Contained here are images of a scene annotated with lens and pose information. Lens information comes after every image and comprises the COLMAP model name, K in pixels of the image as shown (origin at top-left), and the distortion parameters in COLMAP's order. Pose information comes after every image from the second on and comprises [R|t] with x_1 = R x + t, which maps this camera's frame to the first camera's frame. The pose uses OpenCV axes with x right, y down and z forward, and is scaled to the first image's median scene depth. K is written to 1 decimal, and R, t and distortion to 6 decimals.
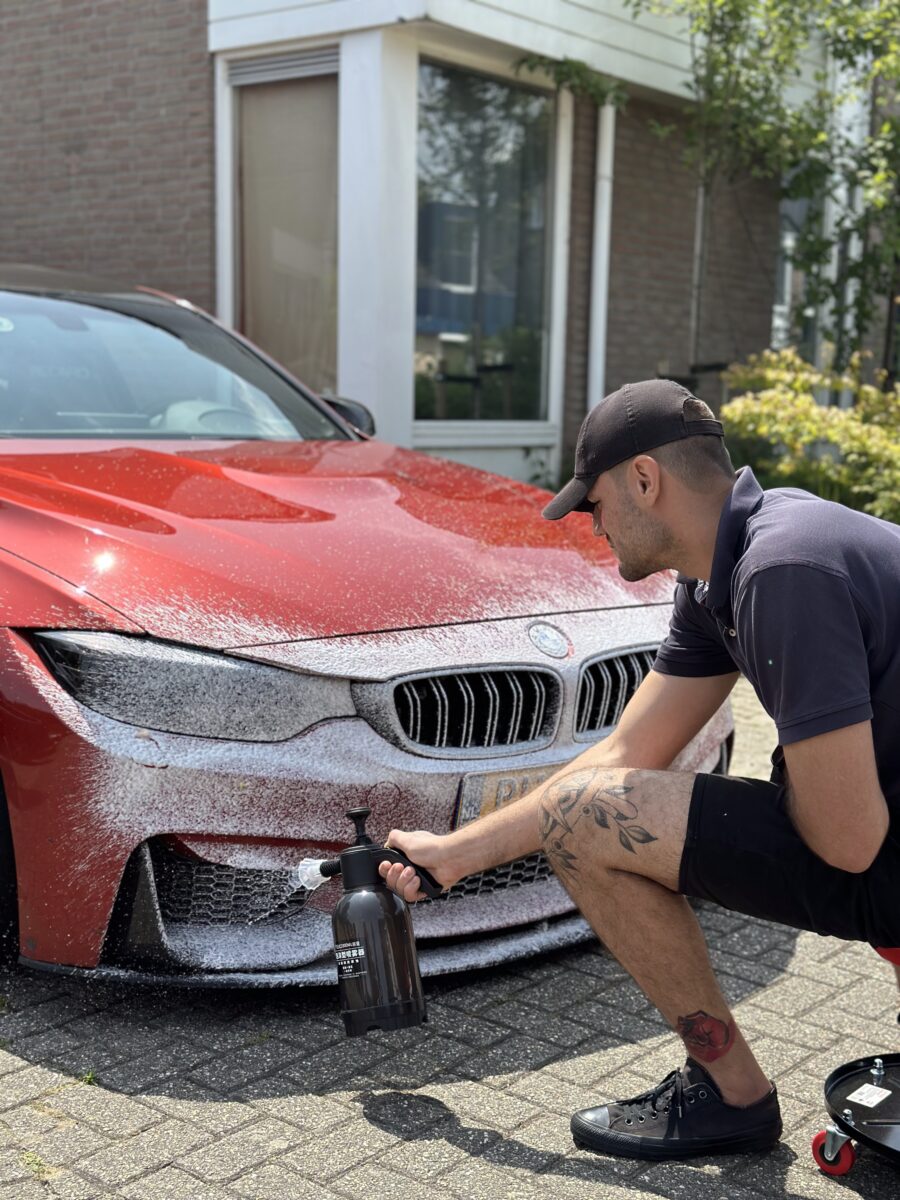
lens RADIAL K [[1676.4, 0, 450.0], [0, 1676.4, 600.0], [0, 0, 1]] dist [0.209283, -0.527905]
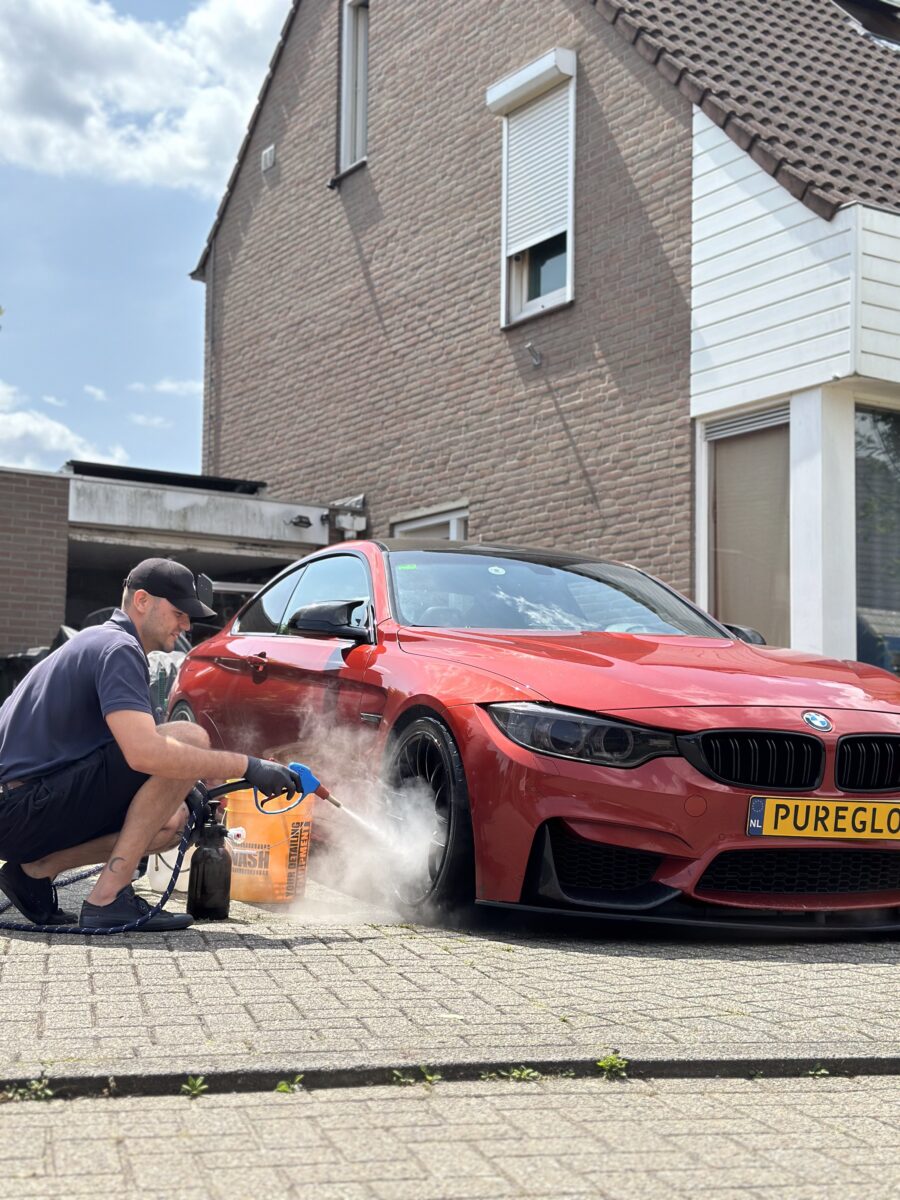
lens RADIAL K [[1676.4, 0, 450.0], [0, 1676.4, 600.0], [0, 0, 1]] dist [0.209283, -0.527905]
pose [[0.946368, -0.041786, -0.320377, 0.087895], [-0.031825, 0.974722, -0.221141, 0.097709], [0.321519, 0.219477, 0.921116, -0.194470]]
